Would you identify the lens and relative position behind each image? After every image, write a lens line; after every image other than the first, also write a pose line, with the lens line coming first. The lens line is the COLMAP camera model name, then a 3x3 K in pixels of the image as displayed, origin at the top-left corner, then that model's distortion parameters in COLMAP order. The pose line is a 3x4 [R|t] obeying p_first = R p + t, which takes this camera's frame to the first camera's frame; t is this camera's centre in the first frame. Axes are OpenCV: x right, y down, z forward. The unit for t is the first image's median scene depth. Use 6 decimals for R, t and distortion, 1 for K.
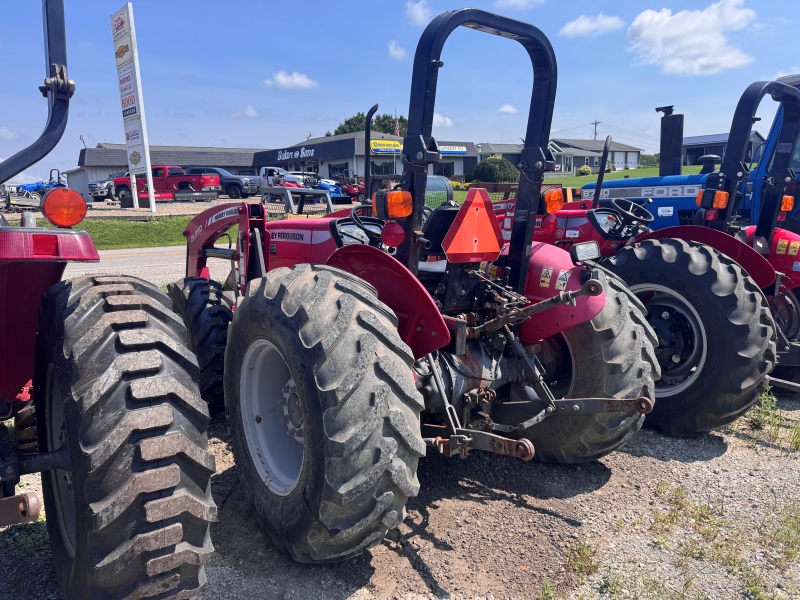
lens RADIAL K [[568.7, 0, 418.3], [0, 568.7, 306.8], [0, 0, 1]] dist [0.057187, -0.061734]
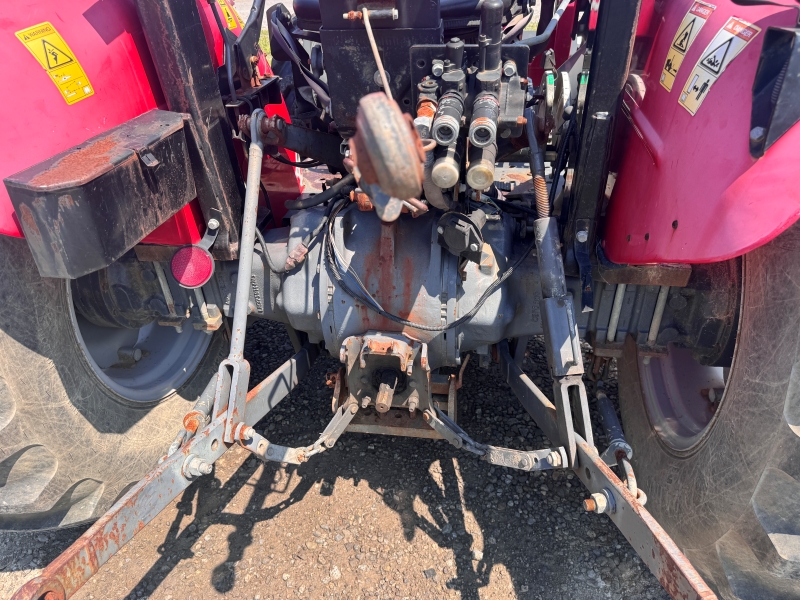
lens RADIAL K [[568.7, 0, 401.0], [0, 568.7, 306.6], [0, 0, 1]] dist [0.057187, -0.061734]
pose [[0.686932, 0.364131, -0.628914, 0.029933], [-0.067700, 0.893713, 0.443501, -0.004778], [0.723561, -0.262078, 0.638572, 0.061871]]
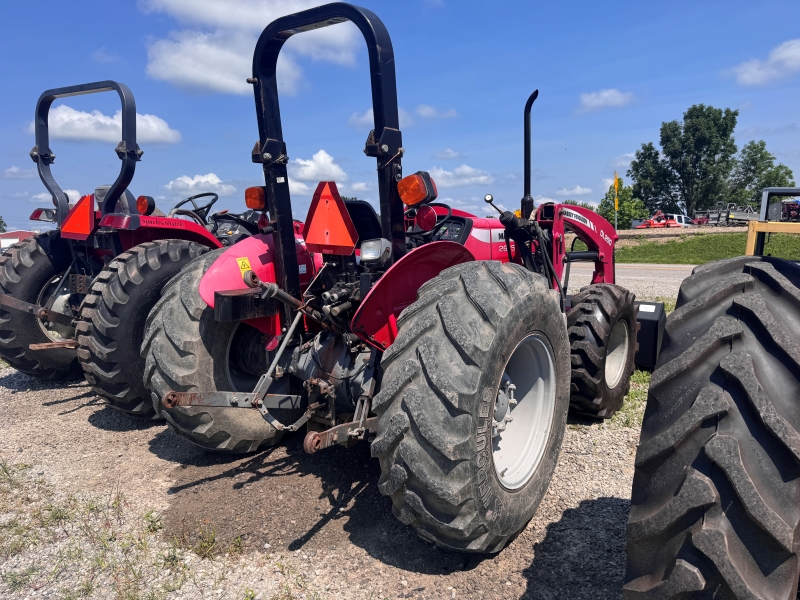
lens RADIAL K [[568.7, 0, 400.5], [0, 568.7, 297.7], [0, 0, 1]] dist [0.057187, -0.061734]
pose [[0.282650, 0.120543, -0.951619, 0.089618], [-0.162174, 0.983796, 0.076450, -0.008083], [0.945415, 0.132719, 0.297619, 0.067031]]
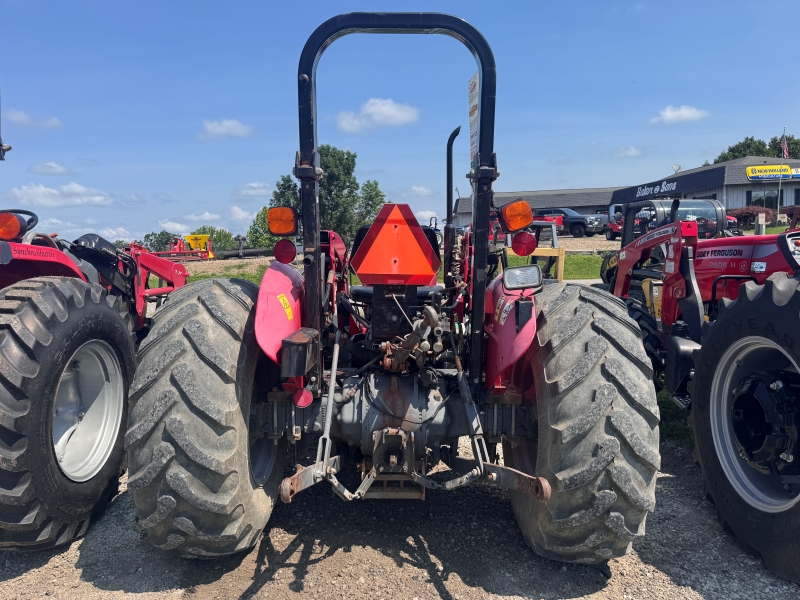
lens RADIAL K [[568.7, 0, 405.2], [0, 568.7, 303.6], [0, 0, 1]] dist [0.057187, -0.061734]
pose [[0.795692, 0.051545, -0.603504, 0.052887], [-0.095930, 0.994521, -0.041537, -0.001102], [0.598057, 0.090945, 0.796277, 0.023884]]
